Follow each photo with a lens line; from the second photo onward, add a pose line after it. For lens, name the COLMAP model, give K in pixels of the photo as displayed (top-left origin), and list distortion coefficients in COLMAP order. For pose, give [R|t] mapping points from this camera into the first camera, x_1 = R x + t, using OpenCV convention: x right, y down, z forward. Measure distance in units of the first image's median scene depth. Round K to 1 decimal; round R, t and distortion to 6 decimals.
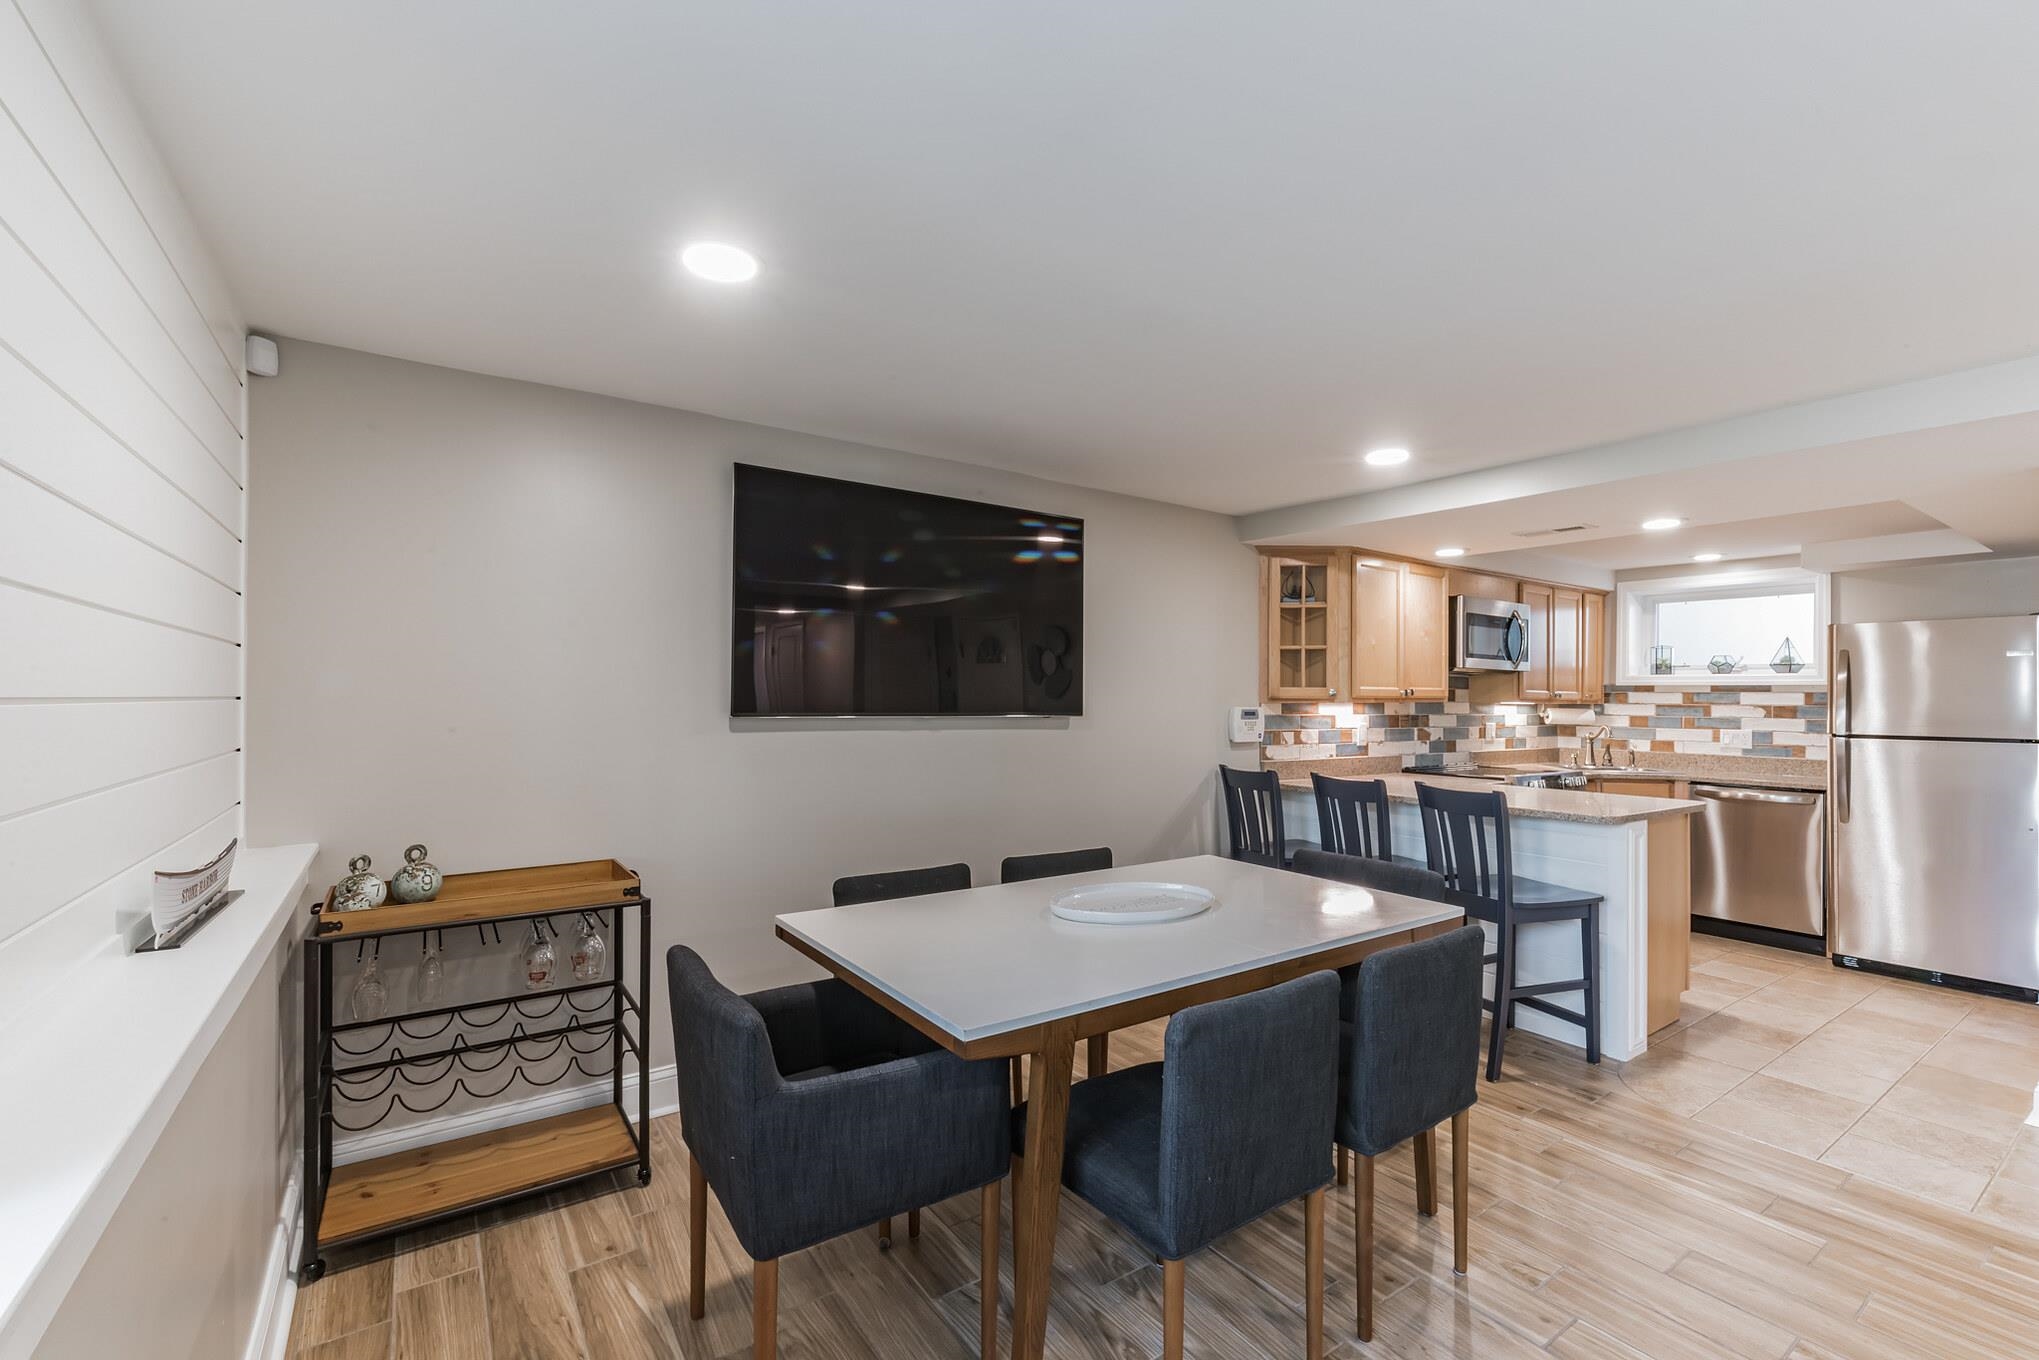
lens RADIAL K [[783.3, 0, 1139.2], [0, 783.3, 687.5], [0, 0, 1]] dist [-0.000344, 0.000072]
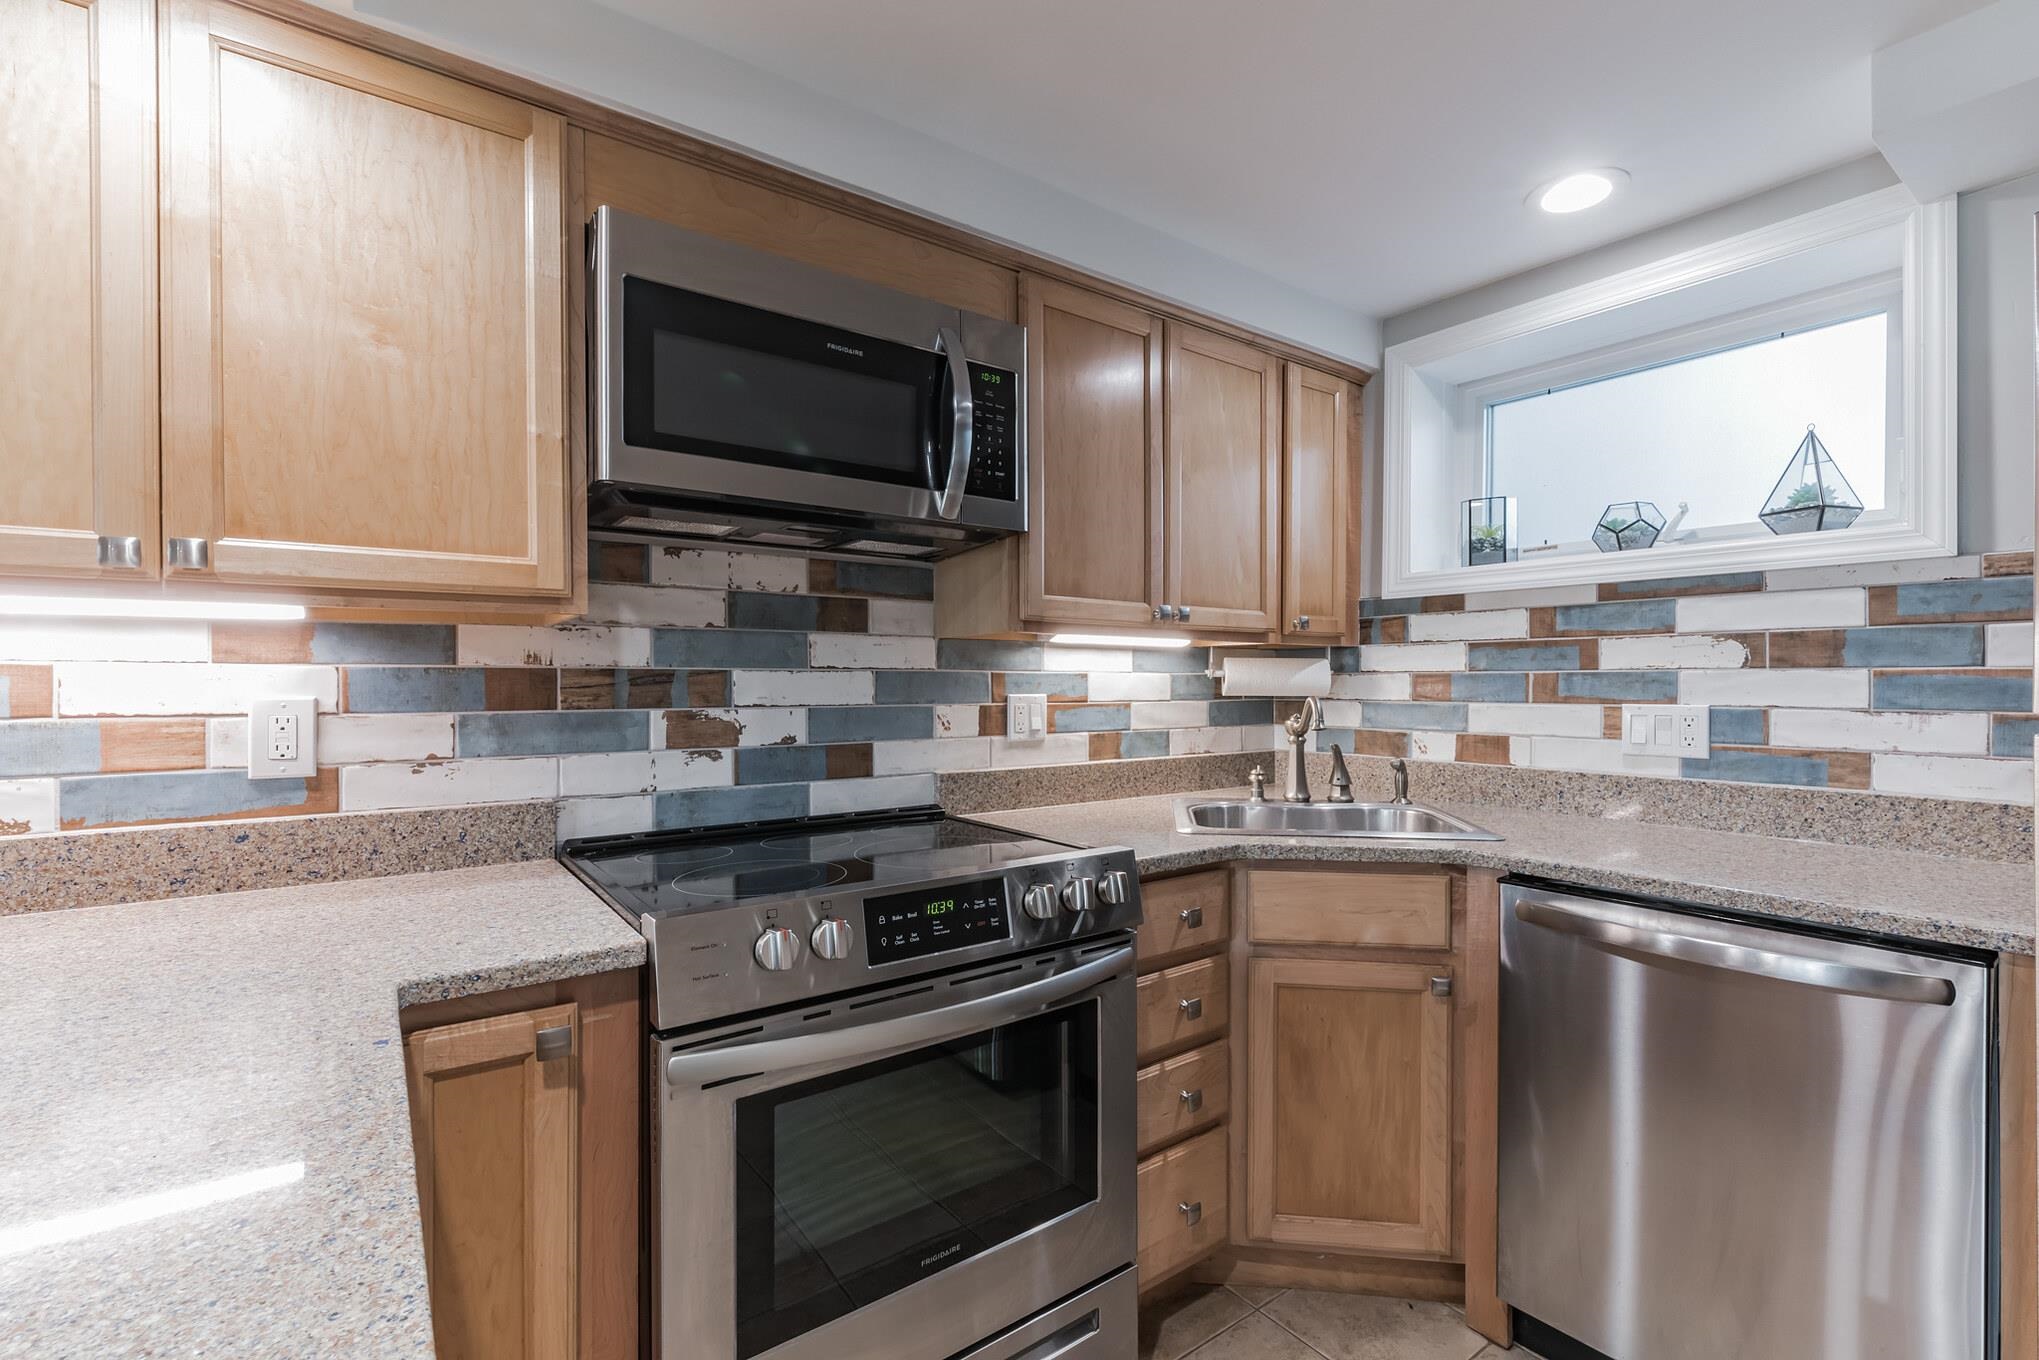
lens RADIAL K [[1085.3, 0, 888.5], [0, 1085.3, 667.9], [0, 0, 1]] dist [-0.001194, -0.000397]
pose [[0.999913, -0.011274, 0.006865, 0.411703], [0.011197, 0.999875, 0.011192, 0.028240], [-0.006990, -0.011114, 0.999914, 0.516731]]
